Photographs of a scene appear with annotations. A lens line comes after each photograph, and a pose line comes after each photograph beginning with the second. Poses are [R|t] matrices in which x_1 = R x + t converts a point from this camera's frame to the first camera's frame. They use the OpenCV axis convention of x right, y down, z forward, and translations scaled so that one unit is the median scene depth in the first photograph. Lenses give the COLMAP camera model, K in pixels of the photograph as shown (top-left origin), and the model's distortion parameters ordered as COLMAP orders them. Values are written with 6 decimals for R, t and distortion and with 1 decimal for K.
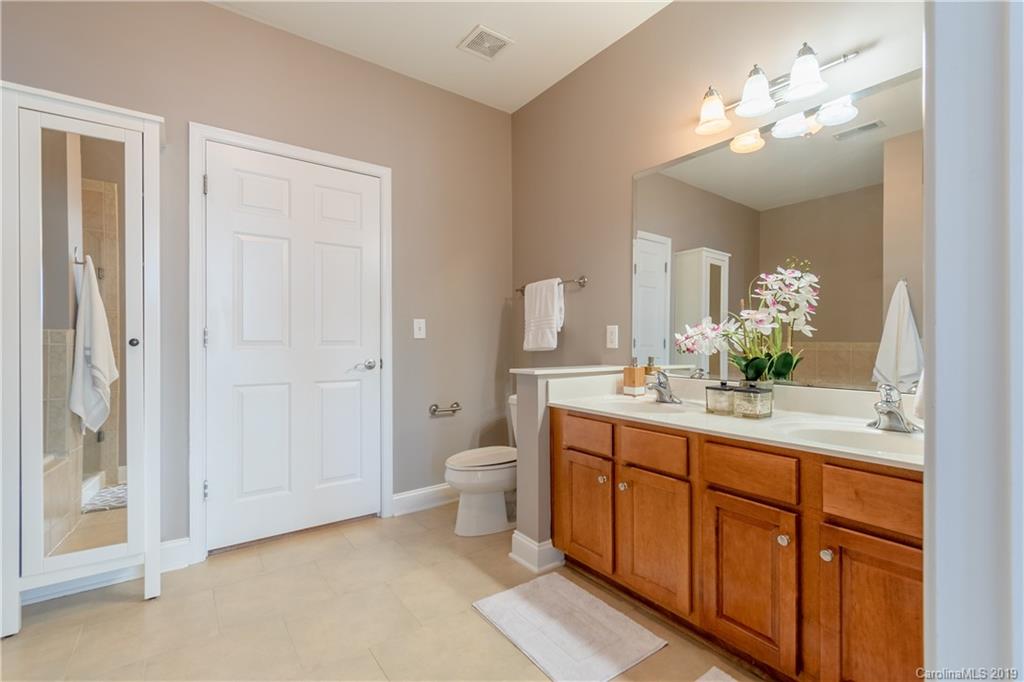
lens RADIAL K [[462.7, 0, 512.8], [0, 462.7, 348.4], [0, 0, 1]] dist [-0.000224, -0.000370]
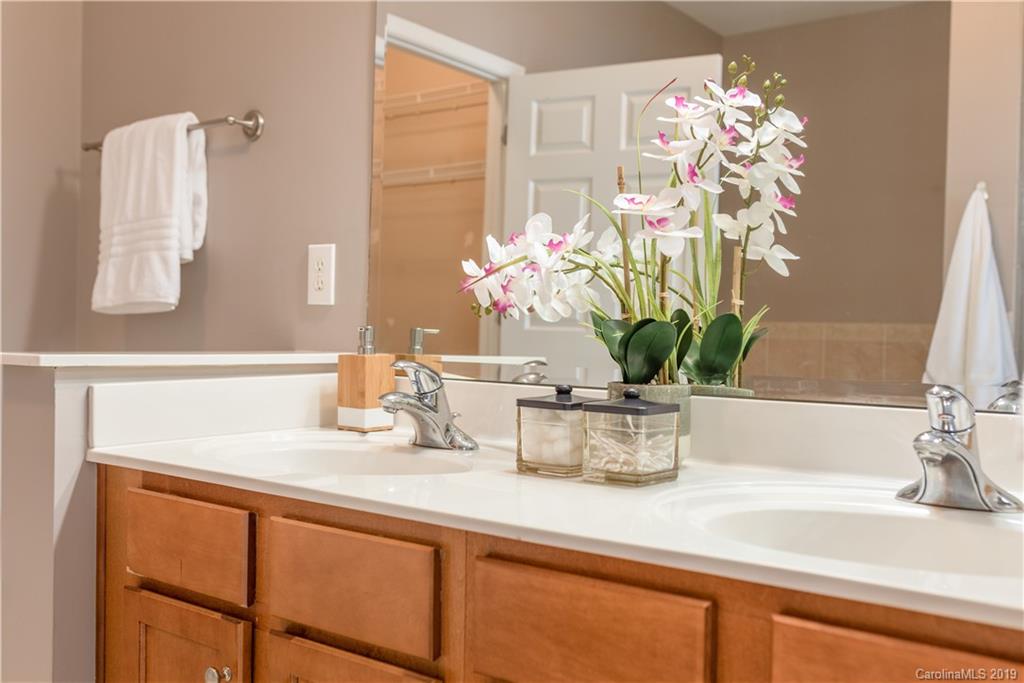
lens RADIAL K [[1034.8, 0, 510.2], [0, 1034.8, 369.2], [0, 0, 1]] dist [-0.008735, -0.022069]
pose [[0.961394, 0.009659, 0.275006, 0.184248], [-0.016888, 0.999571, 0.023928, 0.038743], [-0.274657, -0.027648, 0.961145, 0.224494]]
